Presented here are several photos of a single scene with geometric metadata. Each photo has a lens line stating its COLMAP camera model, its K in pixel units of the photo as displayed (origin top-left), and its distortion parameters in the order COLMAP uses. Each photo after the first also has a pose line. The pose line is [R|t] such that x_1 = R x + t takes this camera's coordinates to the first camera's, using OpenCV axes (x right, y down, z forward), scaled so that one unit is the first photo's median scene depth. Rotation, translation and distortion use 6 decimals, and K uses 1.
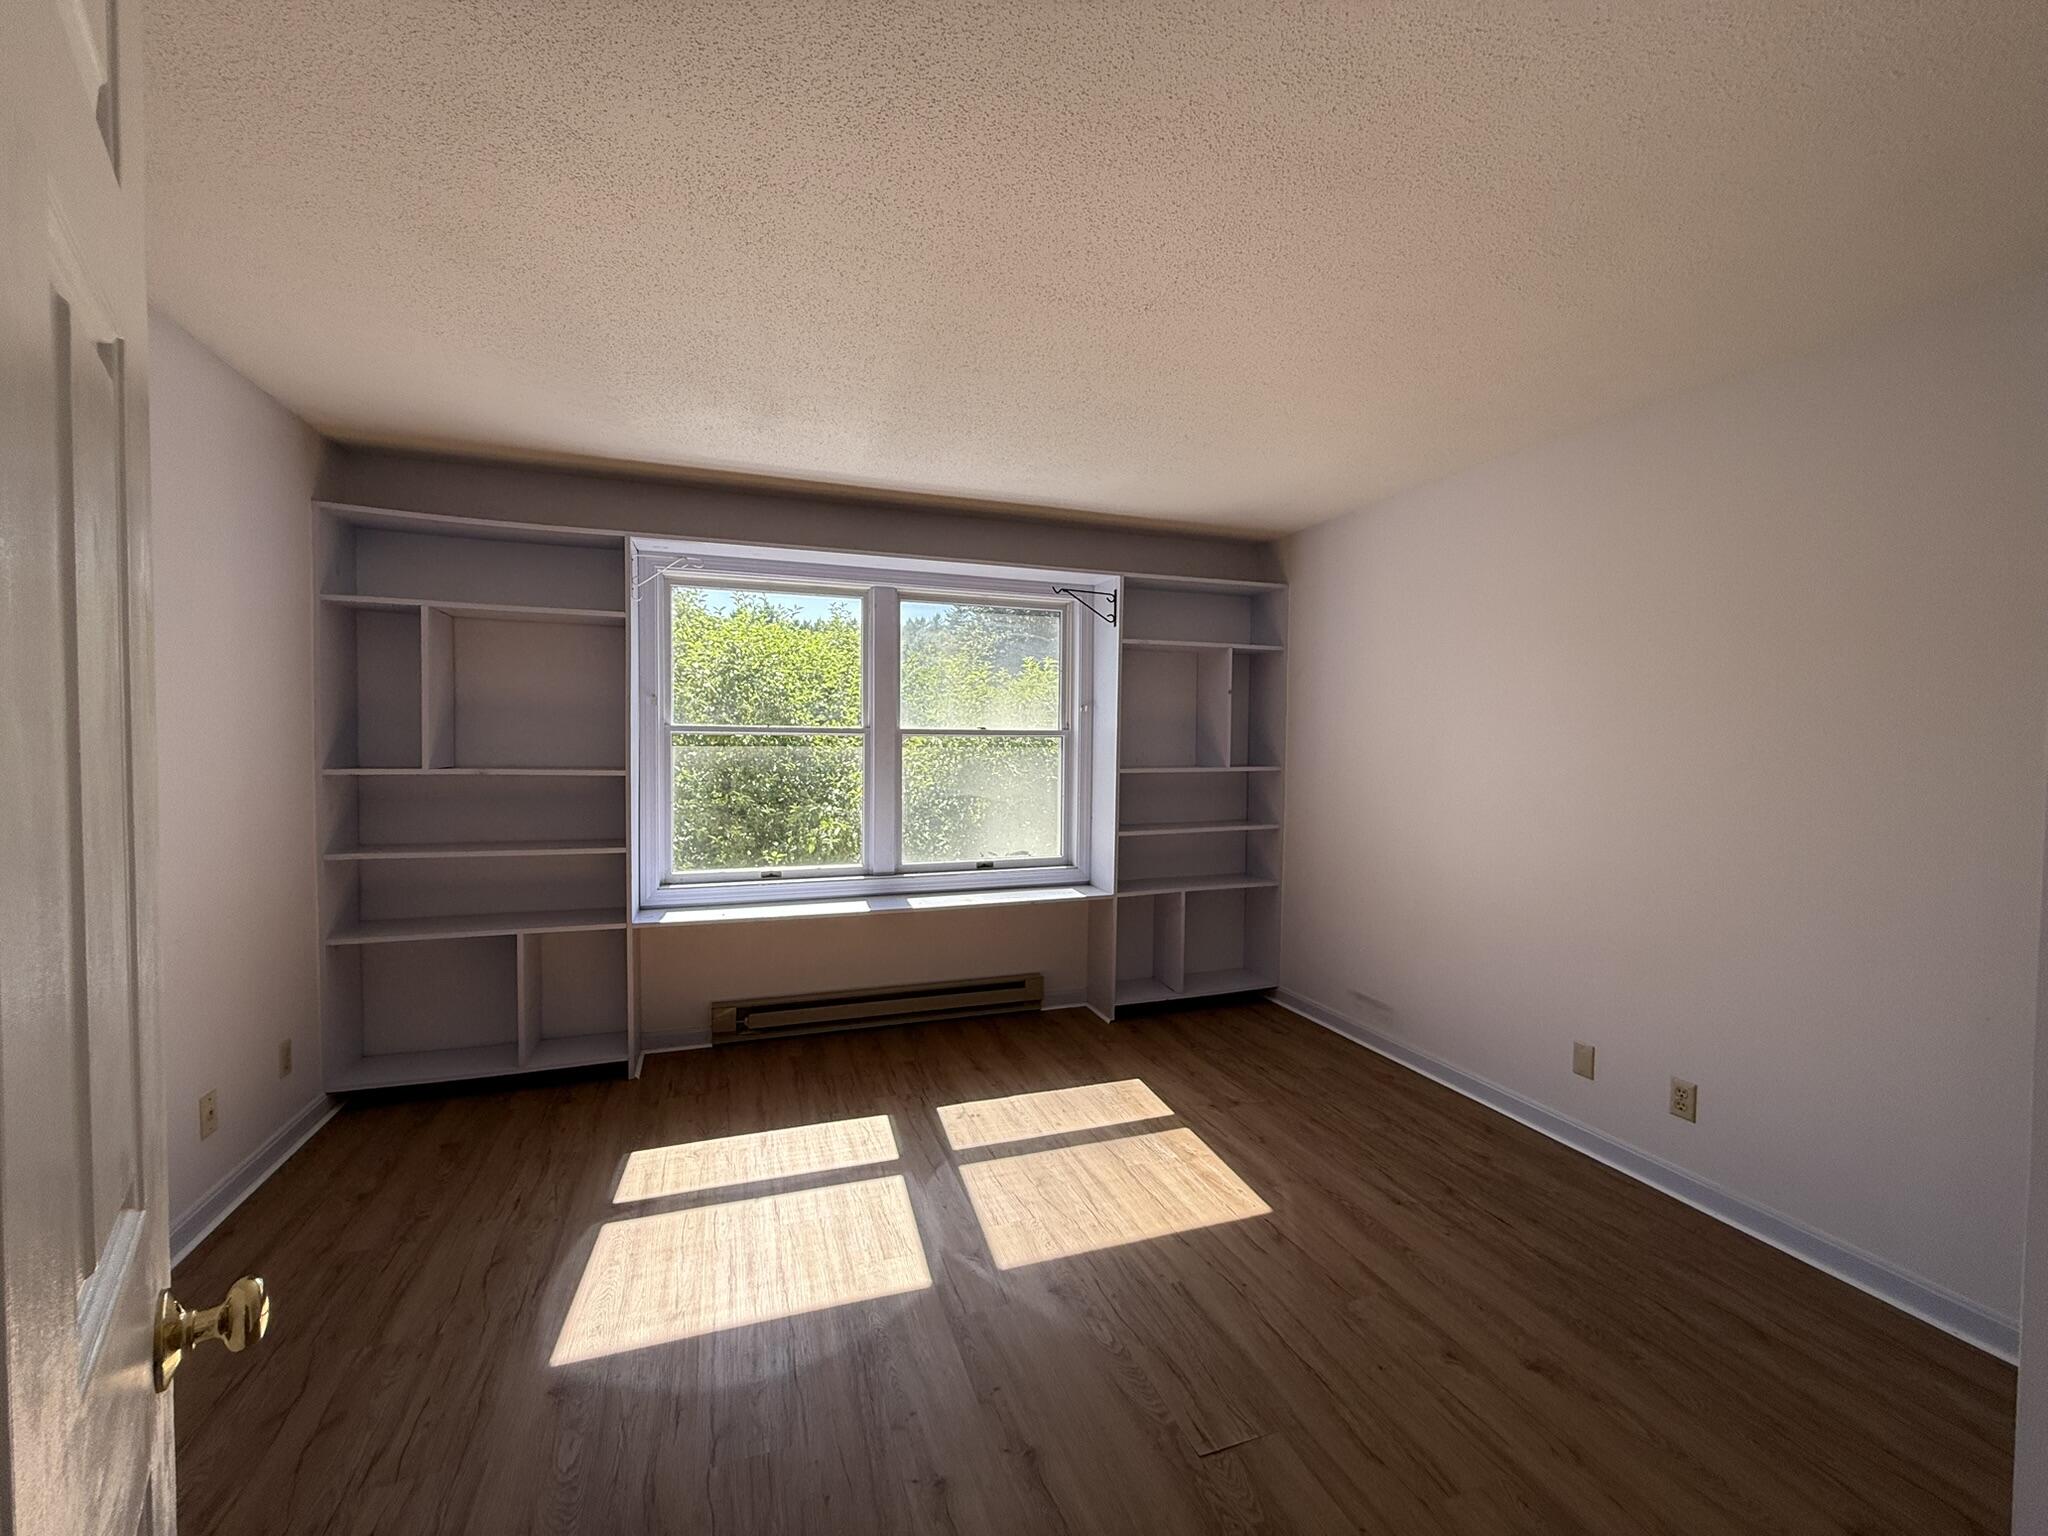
lens RADIAL K [[829.7, 0, 1026.8], [0, 829.7, 764.9], [0, 0, 1]] dist [-0.001185, -0.000042]
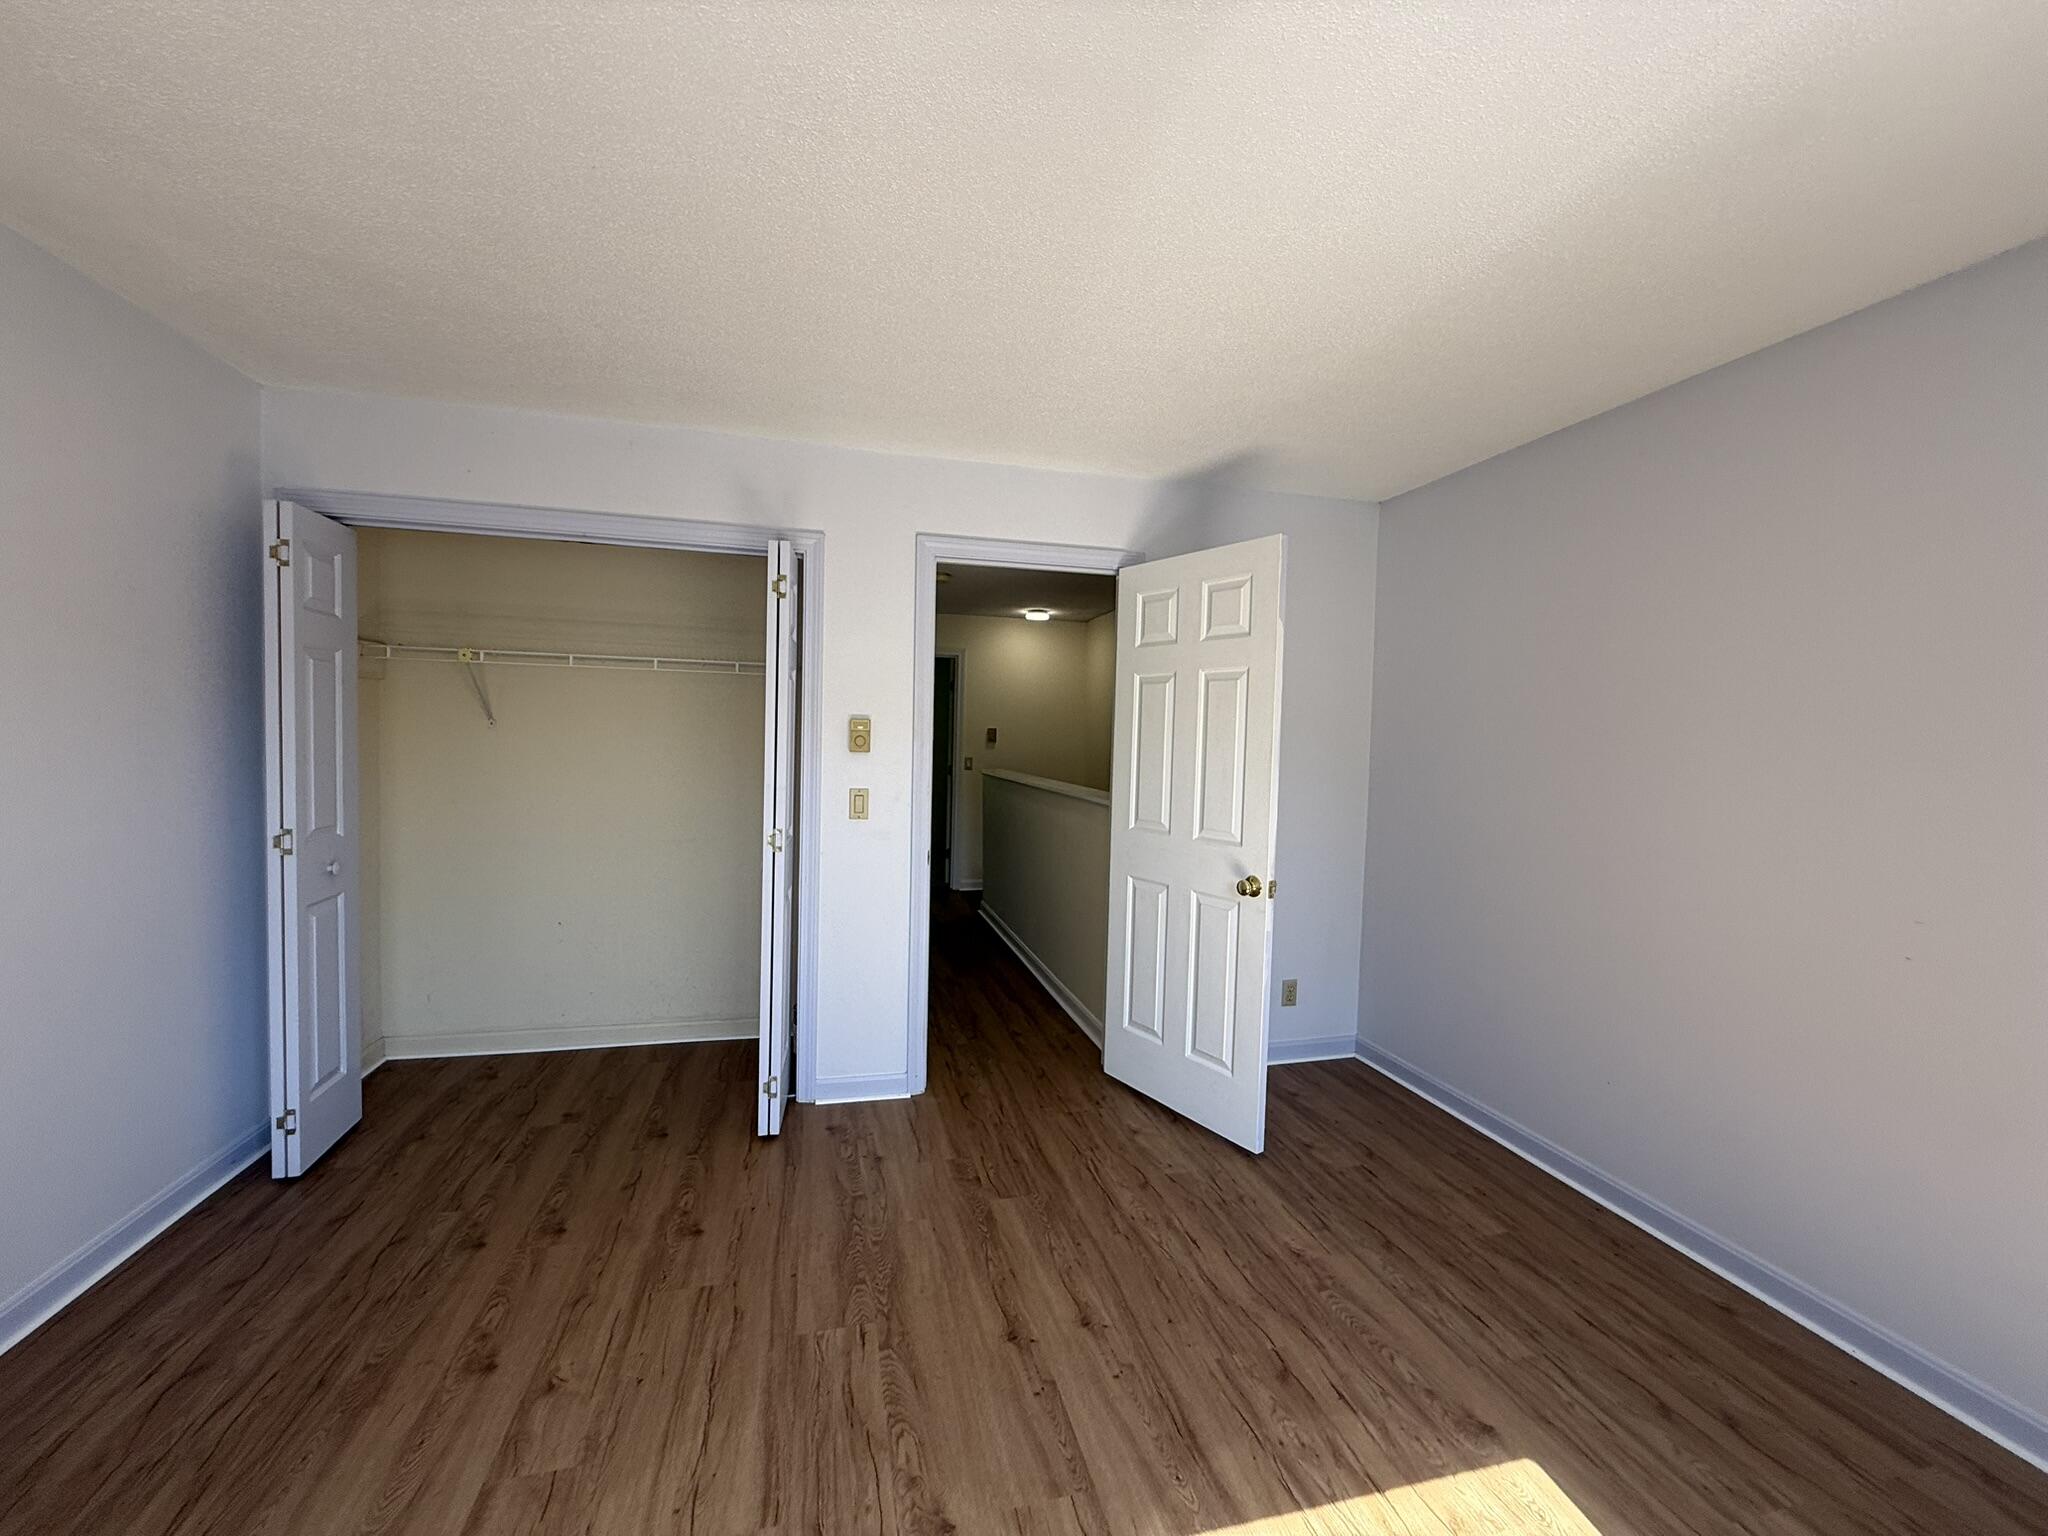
lens RADIAL K [[829.7, 0, 1024.0], [0, 829.7, 769.6], [0, 0, 1]] dist [-0.001185, -0.000042]
pose [[-0.994345, -0.039026, 0.098769, -0.085278], [-0.032217, 0.997053, 0.069620, -0.064750], [-0.101195, 0.066045, -0.992672, 1.860722]]
